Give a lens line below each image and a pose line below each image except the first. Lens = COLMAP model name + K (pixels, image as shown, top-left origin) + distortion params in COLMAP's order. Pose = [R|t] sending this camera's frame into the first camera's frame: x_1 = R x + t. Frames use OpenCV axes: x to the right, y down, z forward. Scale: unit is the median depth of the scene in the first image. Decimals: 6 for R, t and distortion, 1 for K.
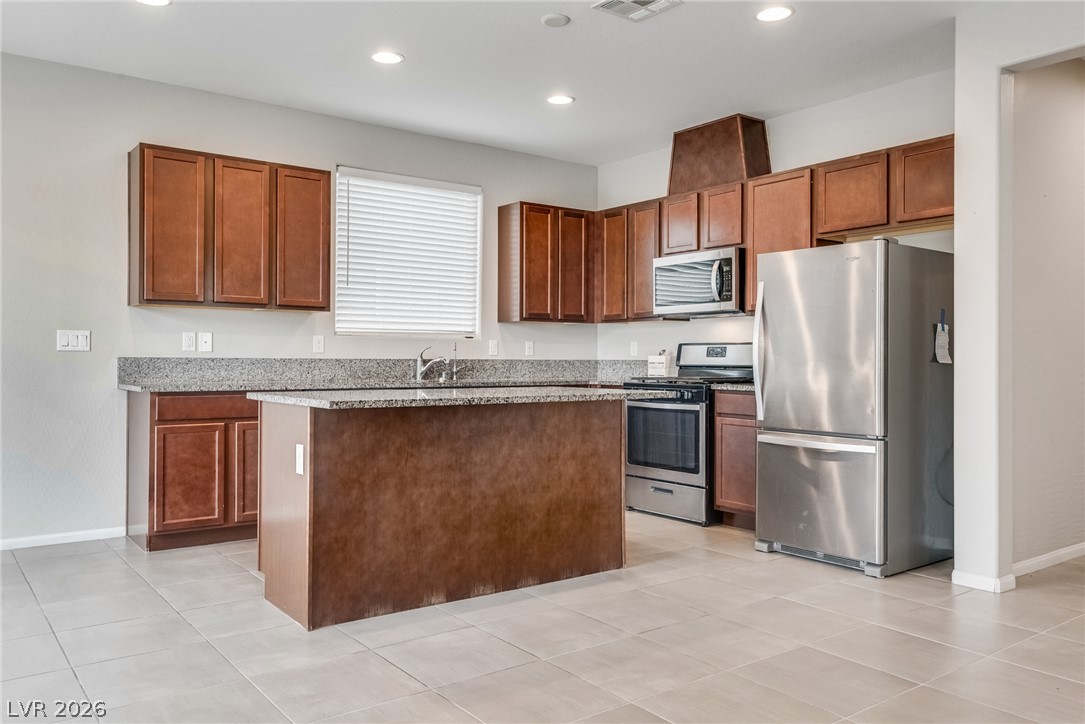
lens RADIAL K [[820.3, 0, 539.0], [0, 820.3, 358.7], [0, 0, 1]] dist [0.016033, 0.002910]
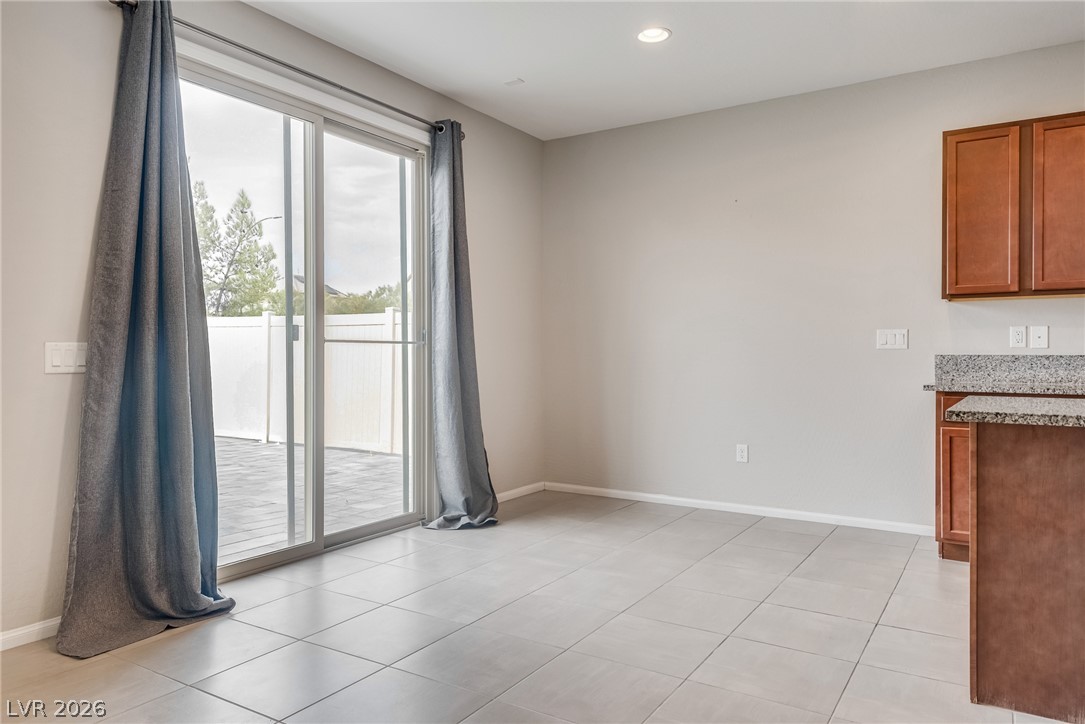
lens RADIAL K [[743.4, 0, 538.5], [0, 743.4, 359.7], [0, 0, 1]] dist [0.012082, 0.000874]
pose [[0.344987, 0.001781, -0.938606, 0.194725], [0.001508, 0.999996, 0.002452, 0.001269], [0.938606, -0.002261, 0.344983, 0.288324]]
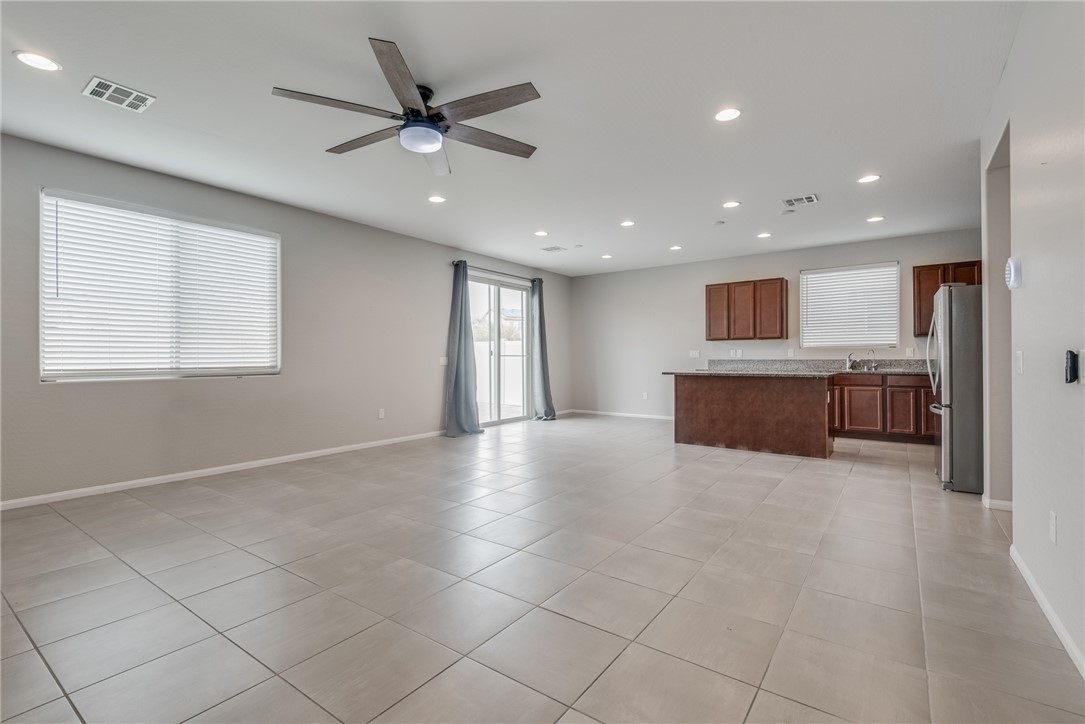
lens RADIAL K [[506.7, 0, 537.3], [0, 506.7, 358.6], [0, 0, 1]] dist [0.001875, 0.000259]
pose [[0.286488, -0.008293, -0.958048, 1.176070], [0.004966, 0.999962, -0.007171, 0.005263], [0.958071, -0.002703, 0.286519, -0.078672]]
